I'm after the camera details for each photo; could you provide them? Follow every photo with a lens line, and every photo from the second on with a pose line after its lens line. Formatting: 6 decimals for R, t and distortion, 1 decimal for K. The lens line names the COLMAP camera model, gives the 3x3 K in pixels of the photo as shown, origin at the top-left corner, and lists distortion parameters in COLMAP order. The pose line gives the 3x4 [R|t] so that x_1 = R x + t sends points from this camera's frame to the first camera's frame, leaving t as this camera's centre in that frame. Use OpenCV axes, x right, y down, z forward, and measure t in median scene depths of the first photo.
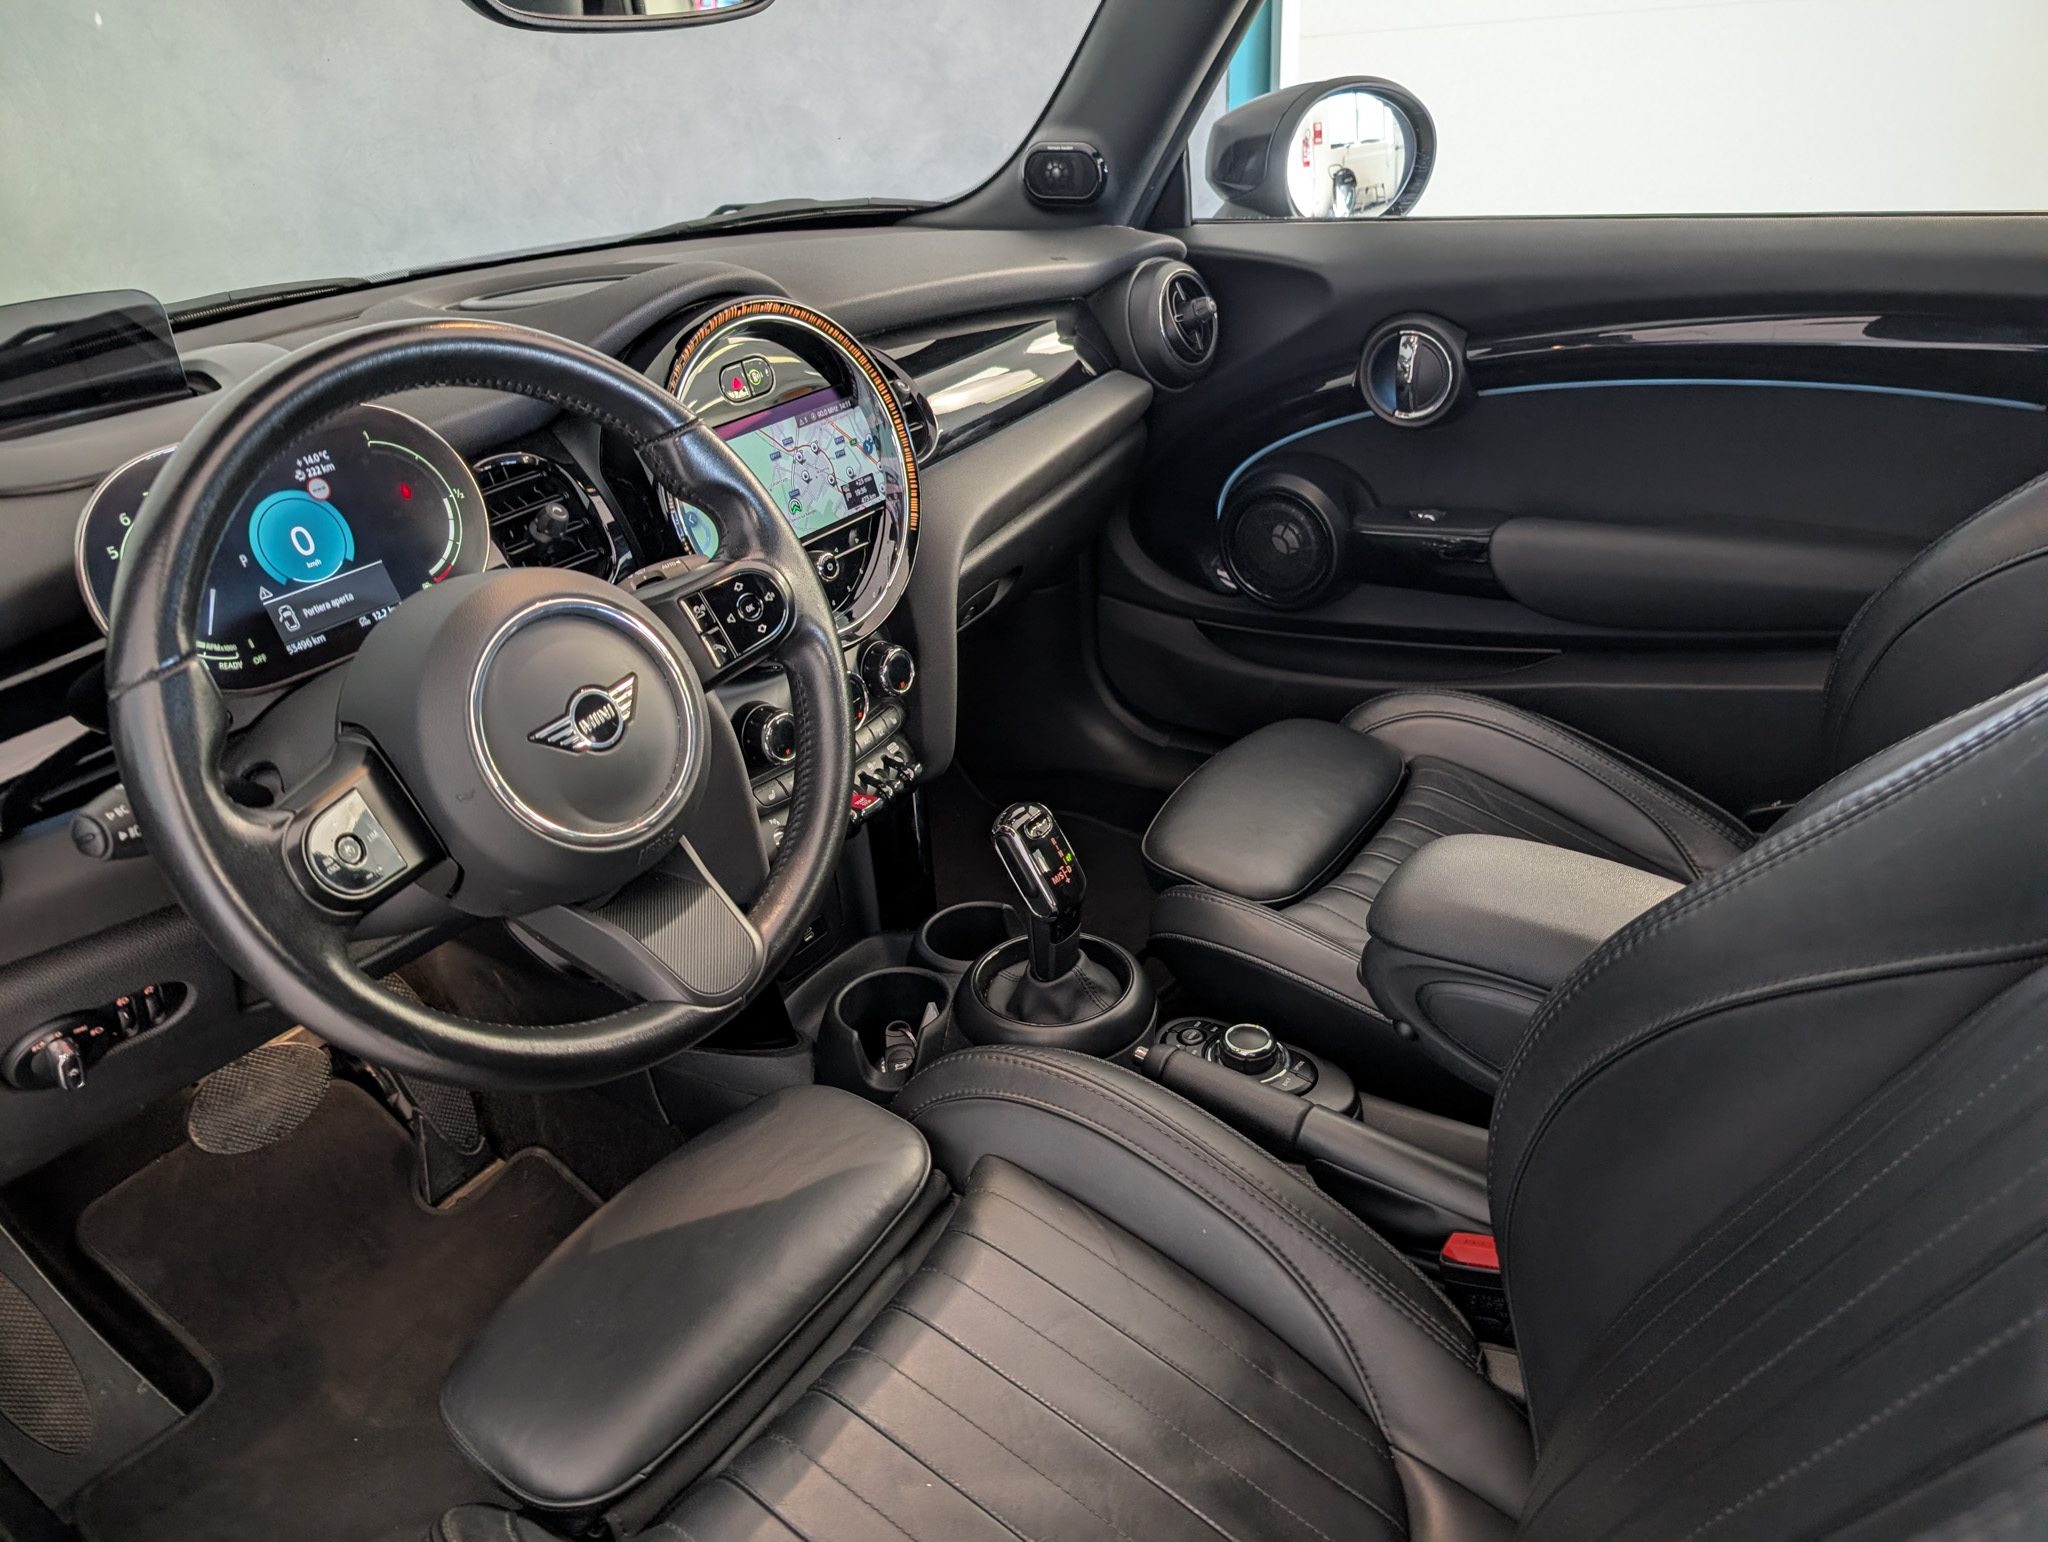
lens RADIAL K [[1457.4, 0, 1022.4], [0, 1457.4, 814.8], [0, 0, 1]] dist [0.005122, -0.003158]
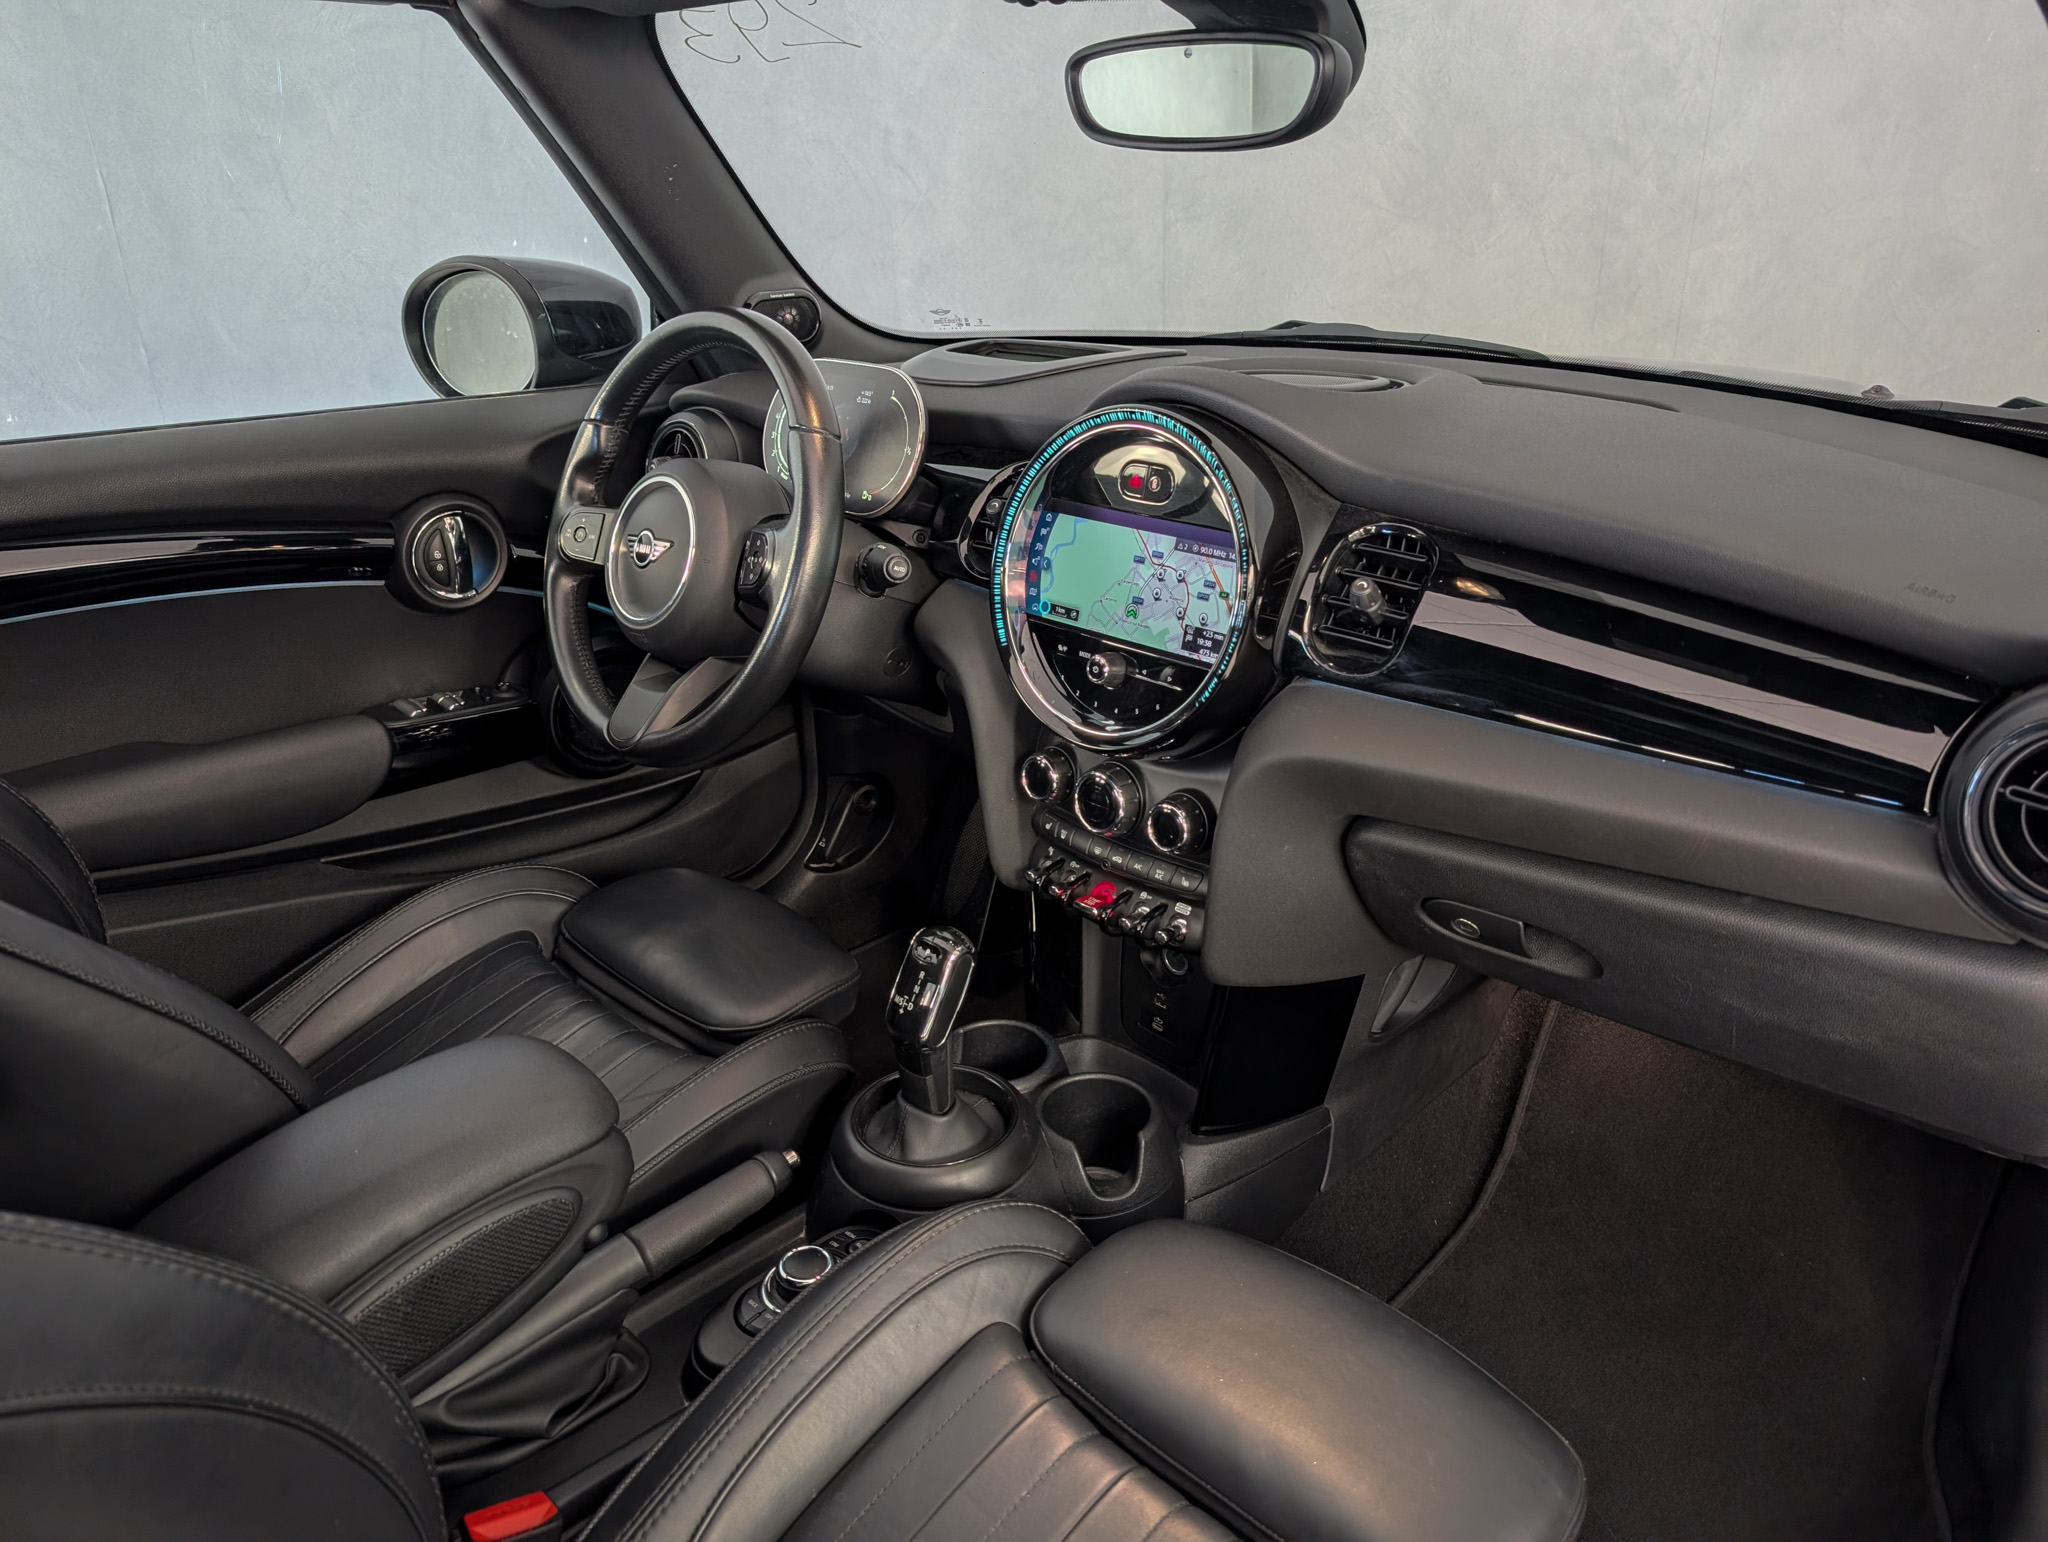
lens RADIAL K [[1389.0, 0, 1024.2], [0, 1389.0, 864.7], [0, 0, 1]] dist [-0.026113, -0.003377]
pose [[-0.185944, 0.510438, -0.839570, 0.746439], [-0.451038, 0.714782, 0.534464, -0.555483], [0.872920, 0.478058, 0.097317, 0.899145]]
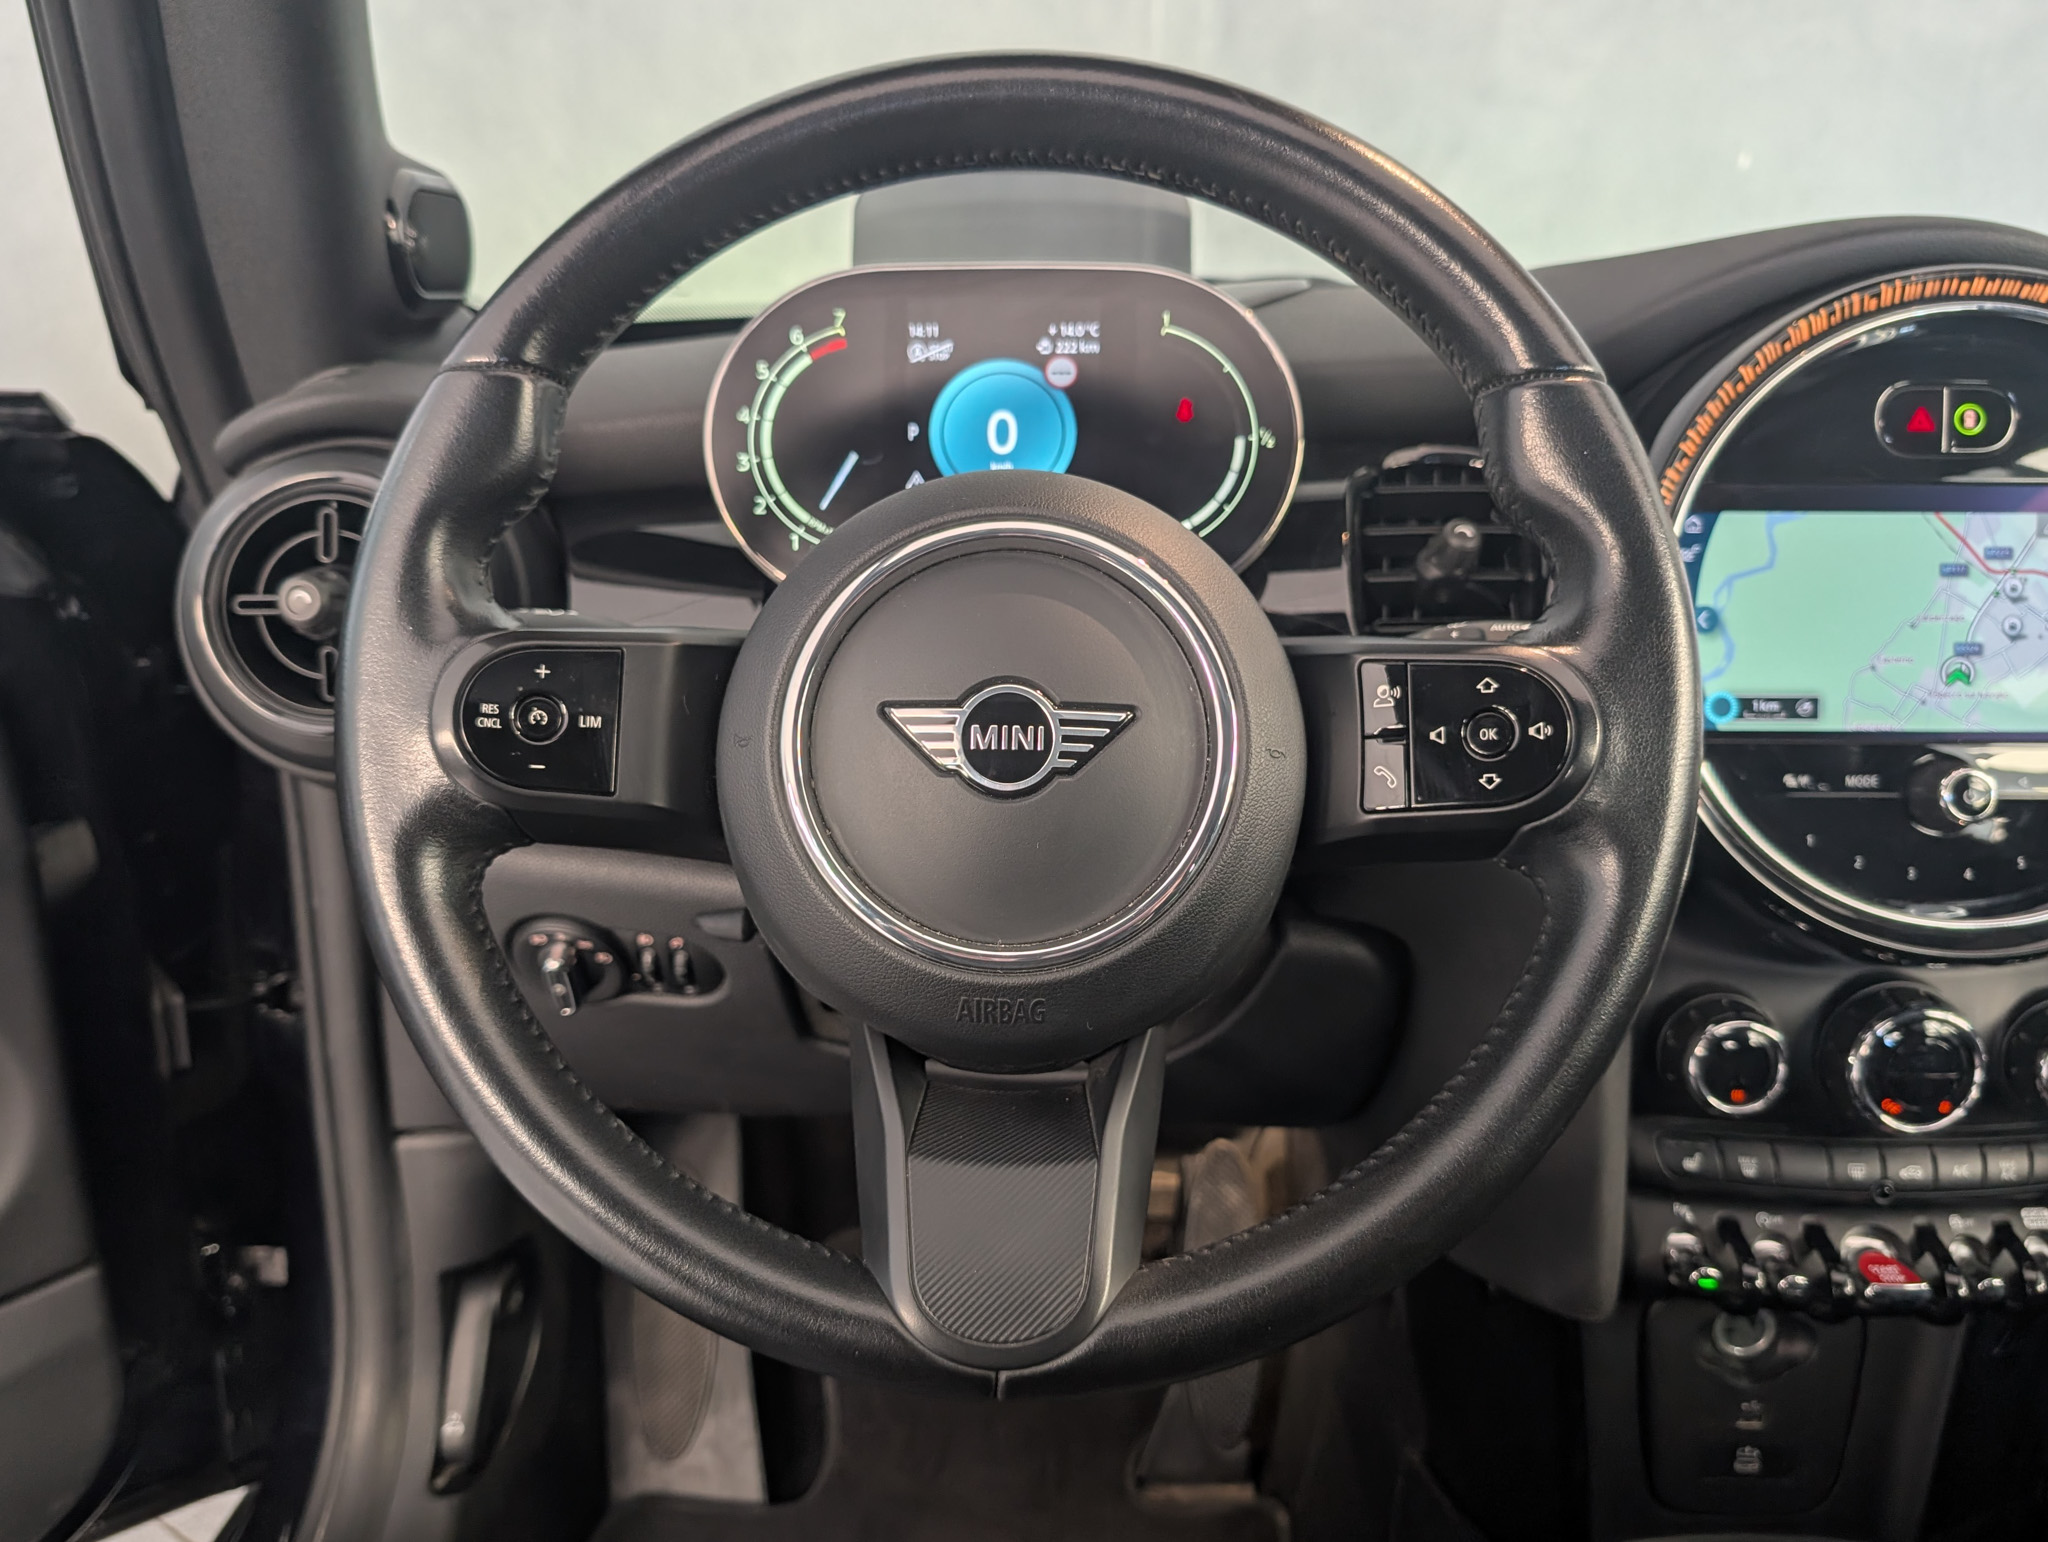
lens RADIAL K [[1603.1, 0, 985.1], [0, 1603.1, 796.0], [0, 0, 1]] dist [-0.002616, -0.003474]
pose [[0.553603, 0.301008, -0.776478, 0.101275], [-0.442386, 0.896253, 0.032033, -0.038519], [0.705563, 0.325769, 0.629330, 0.408698]]
